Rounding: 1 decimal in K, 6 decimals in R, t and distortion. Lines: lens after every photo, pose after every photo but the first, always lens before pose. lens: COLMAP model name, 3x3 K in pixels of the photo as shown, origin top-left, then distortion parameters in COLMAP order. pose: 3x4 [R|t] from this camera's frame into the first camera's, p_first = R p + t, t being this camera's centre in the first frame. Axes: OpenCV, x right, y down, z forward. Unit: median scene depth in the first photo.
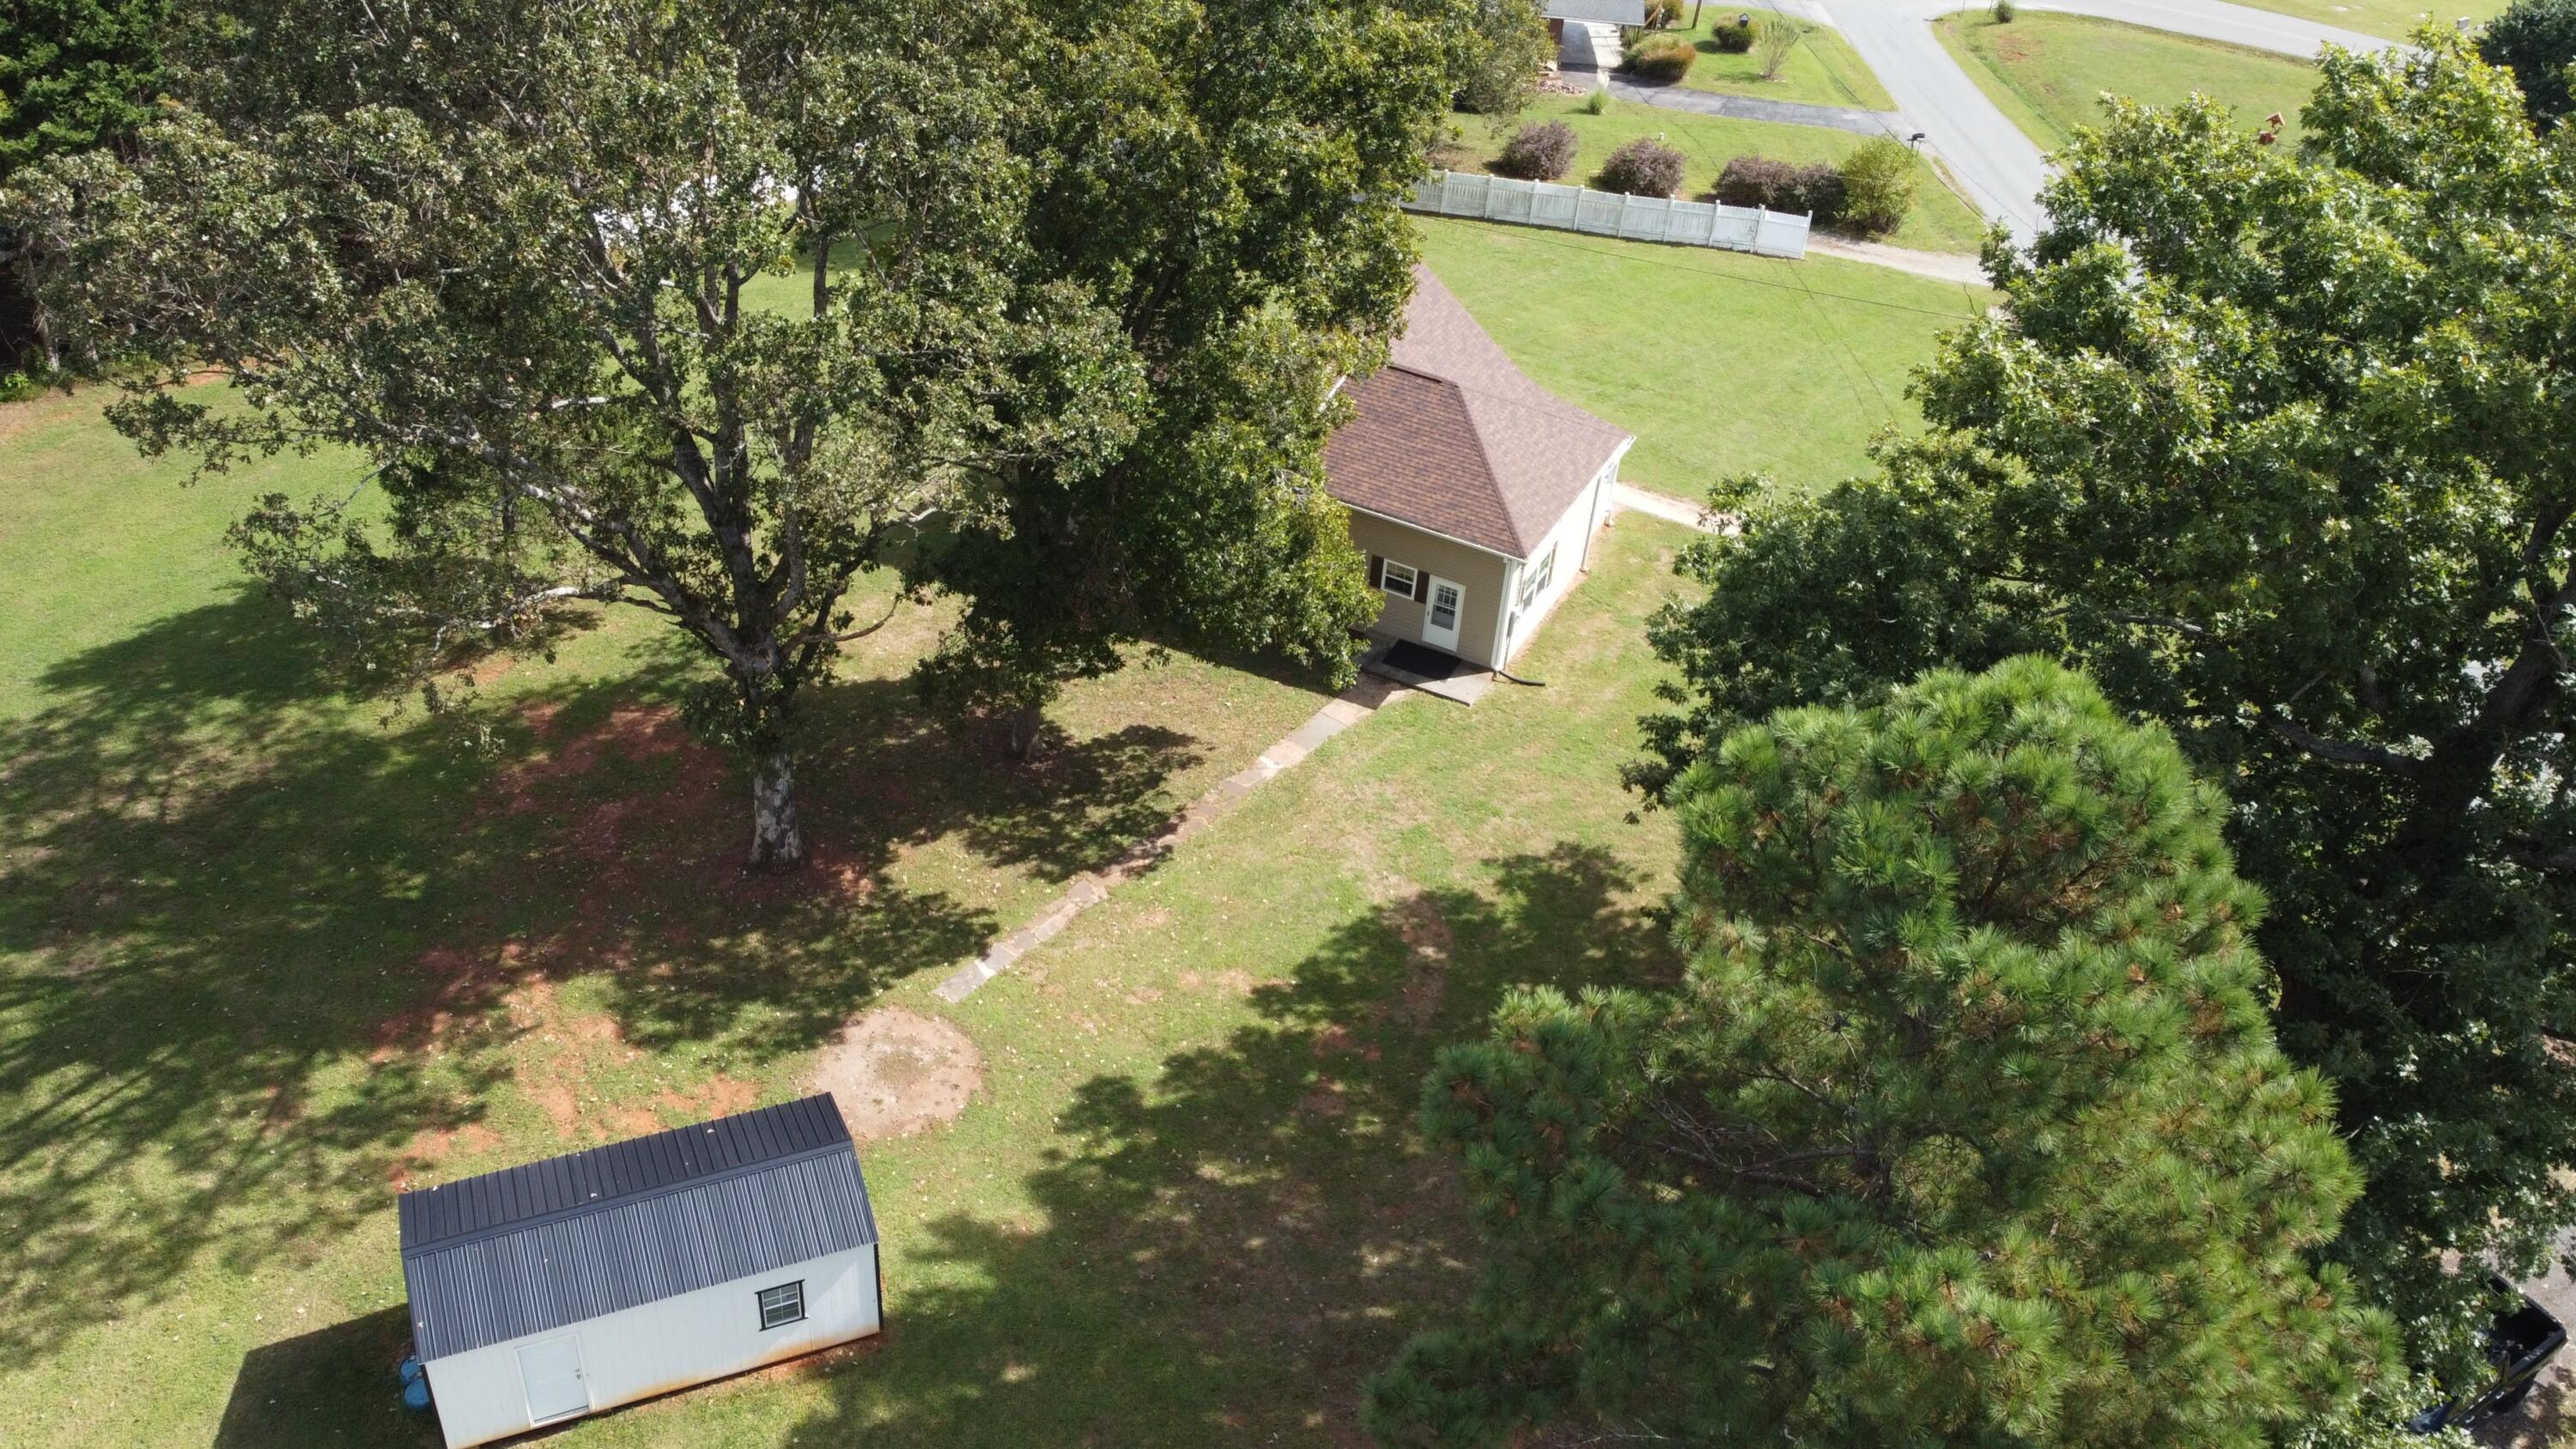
lens RADIAL K [[2124.4, 0, 1289.3], [0, 2124.4, 734.6], [0, 0, 1]] dist [-0.001288, -0.019568]
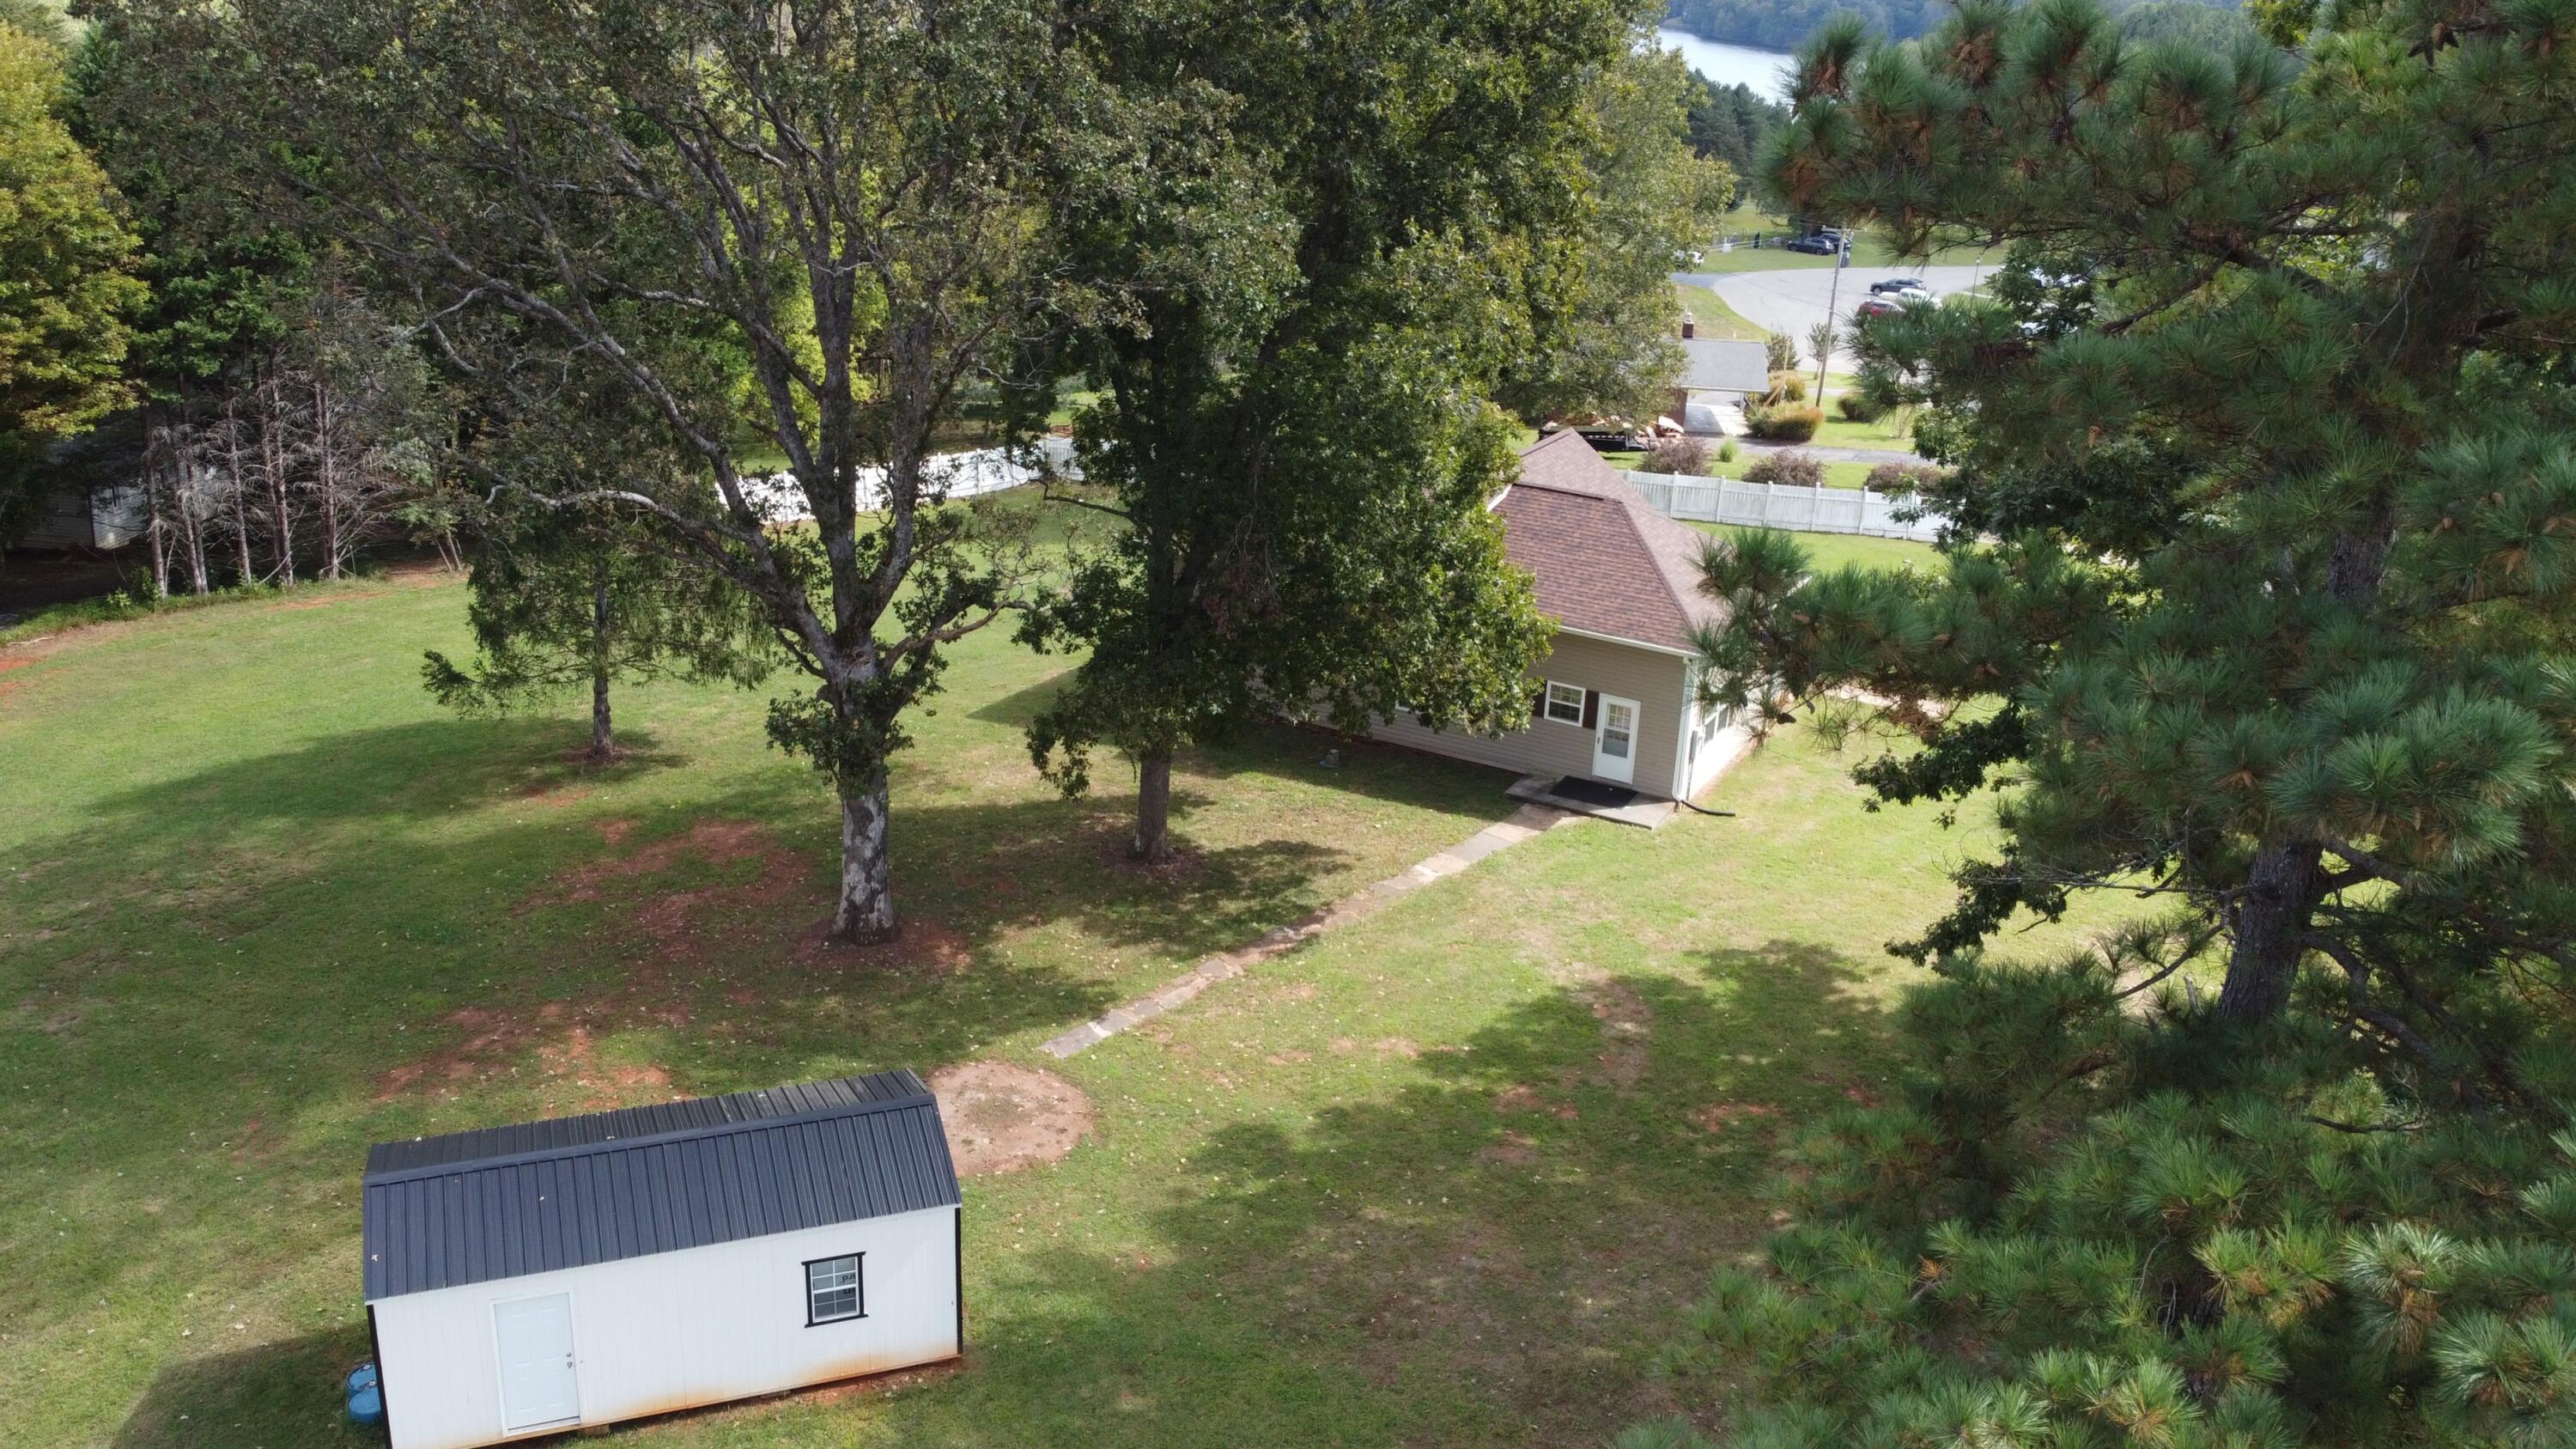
lens RADIAL K [[2124.4, 0, 1280.3], [0, 2124.4, 725.0], [0, 0, 1]] dist [-0.001288, -0.019568]
pose [[0.998359, -0.013636, -0.055617, -0.022170], [-0.002053, 0.962088, -0.272732, 0.211722], [0.057227, 0.272398, 0.960481, 0.153134]]
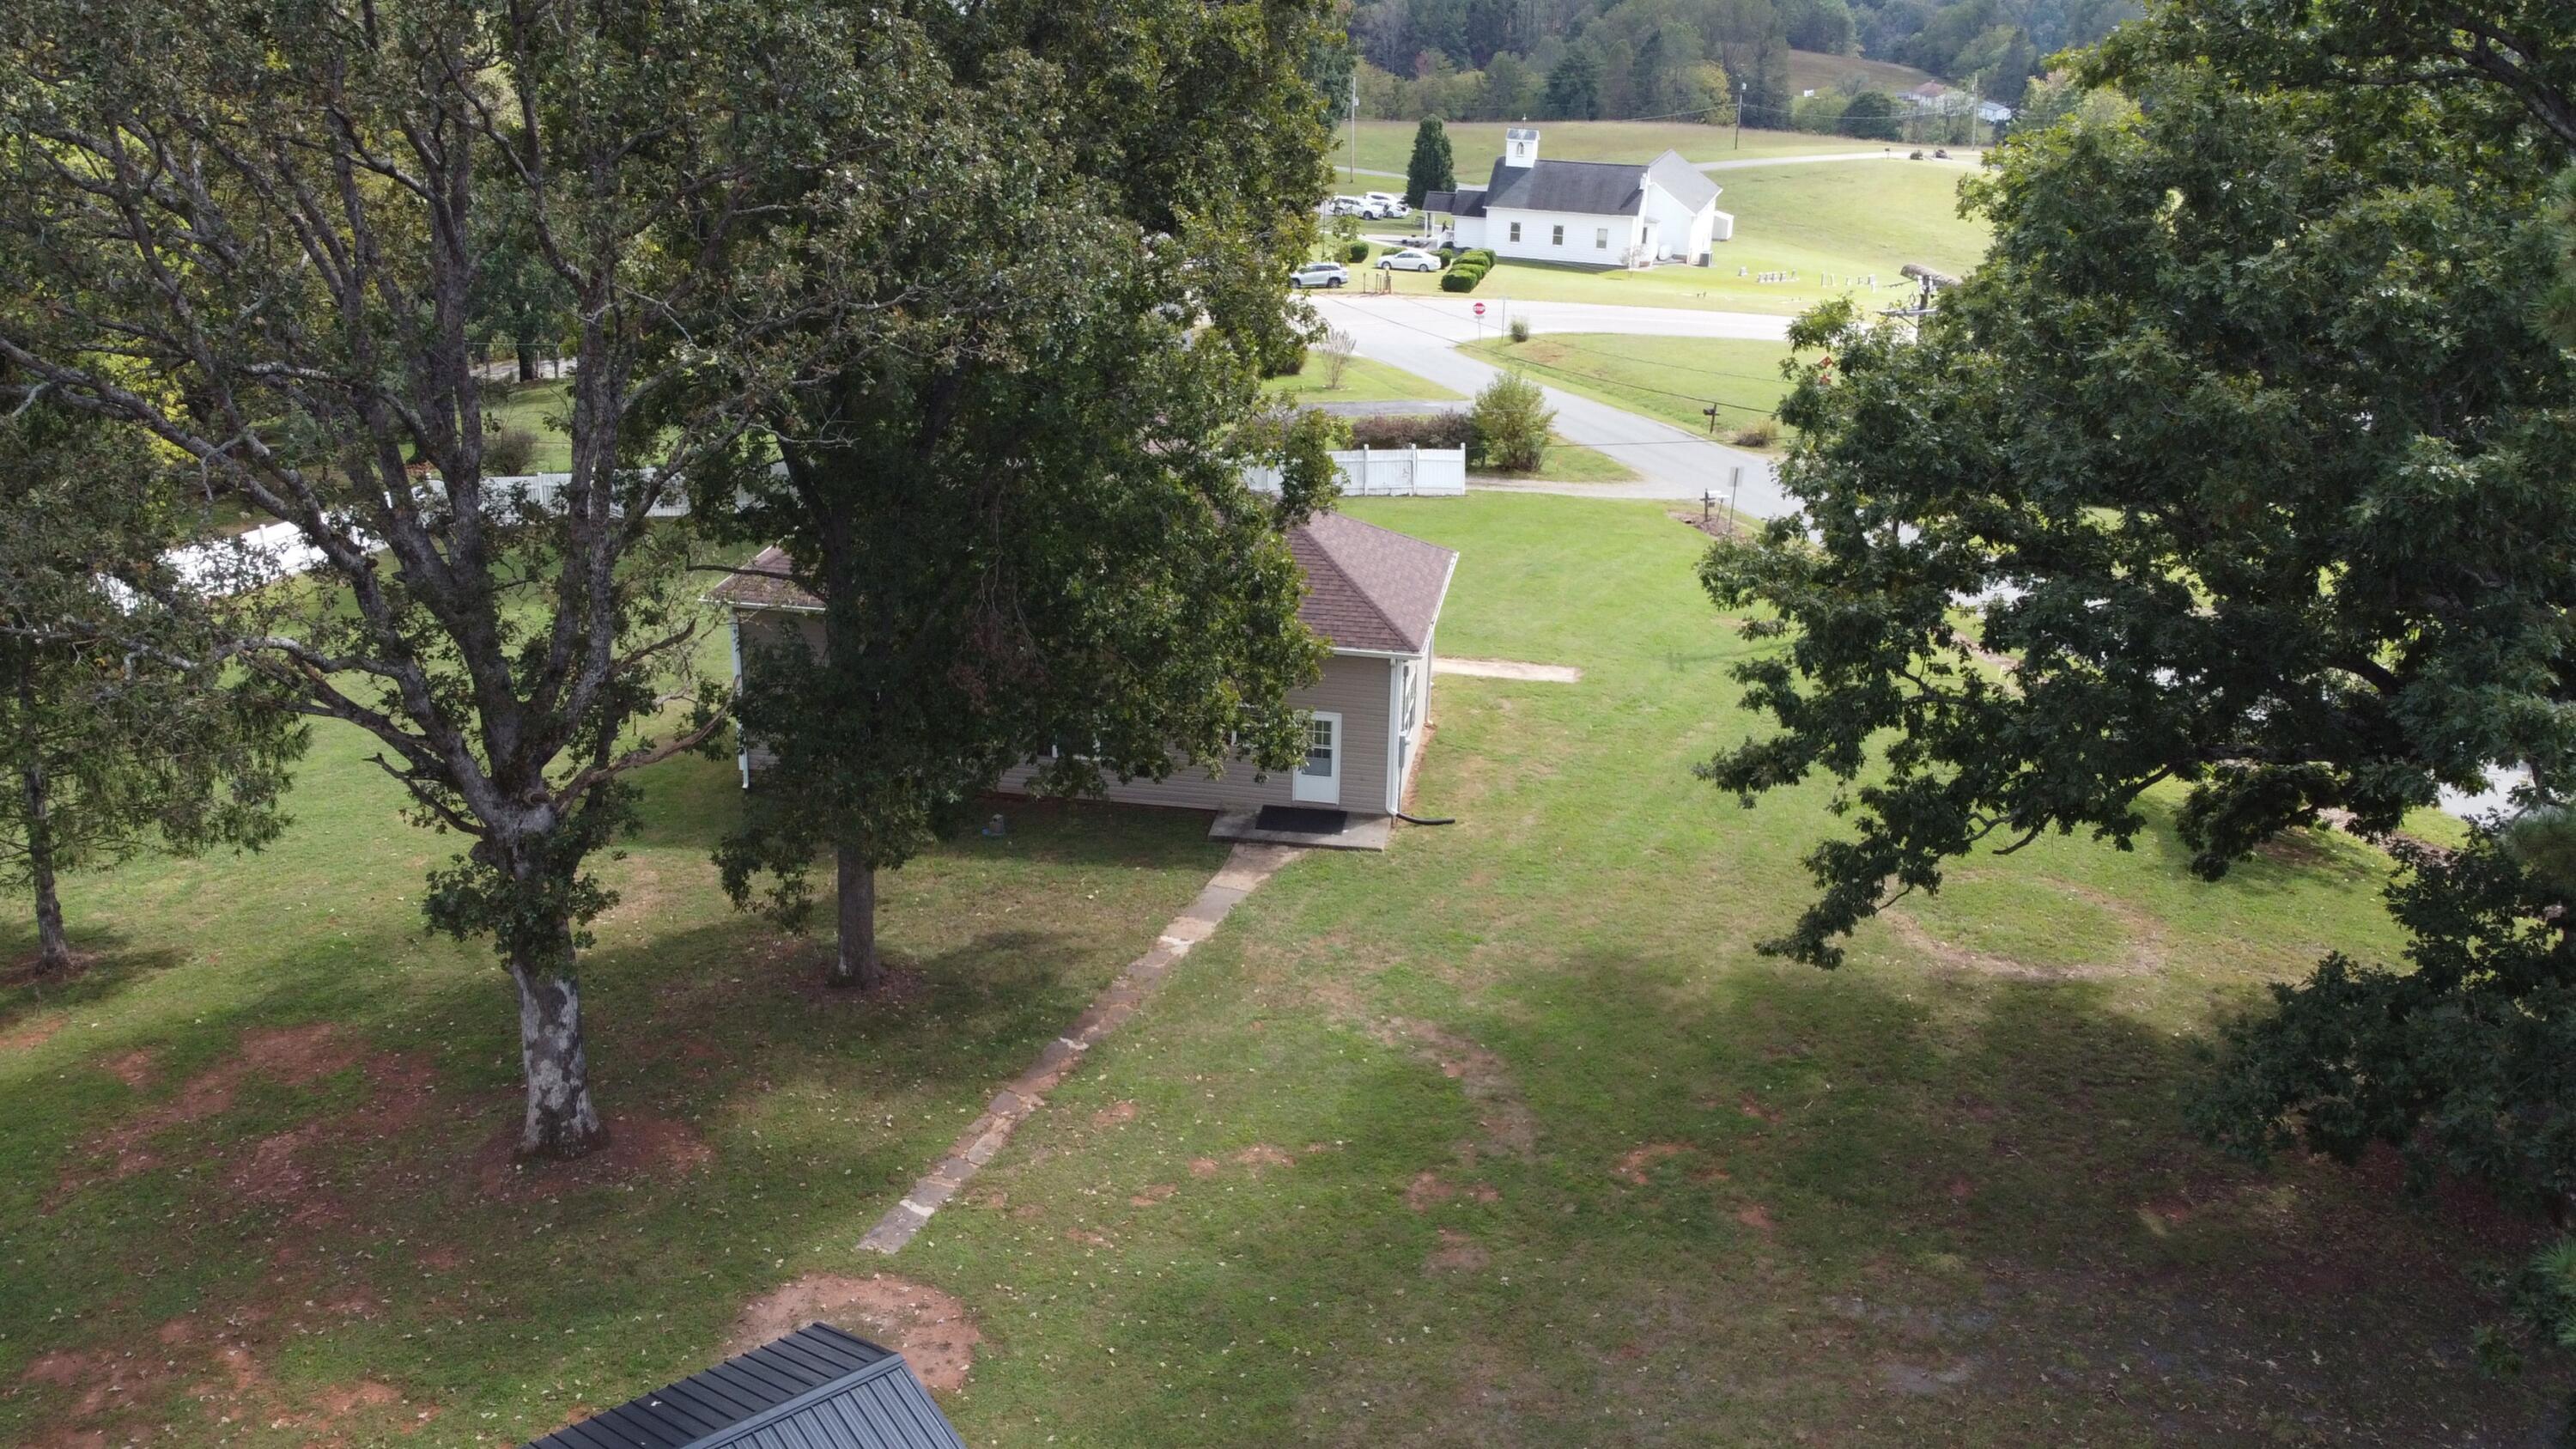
lens RADIAL K [[2259.1, 0, 1291.3], [0, 2259.1, 728.1], [0, 0, 1]] dist [0.002802, -0.009927]
pose [[0.953146, -0.153252, 0.260819, -0.185182], [0.215763, 0.948718, -0.231041, 0.149980], [-0.212036, 0.276491, 0.937333, 0.227359]]
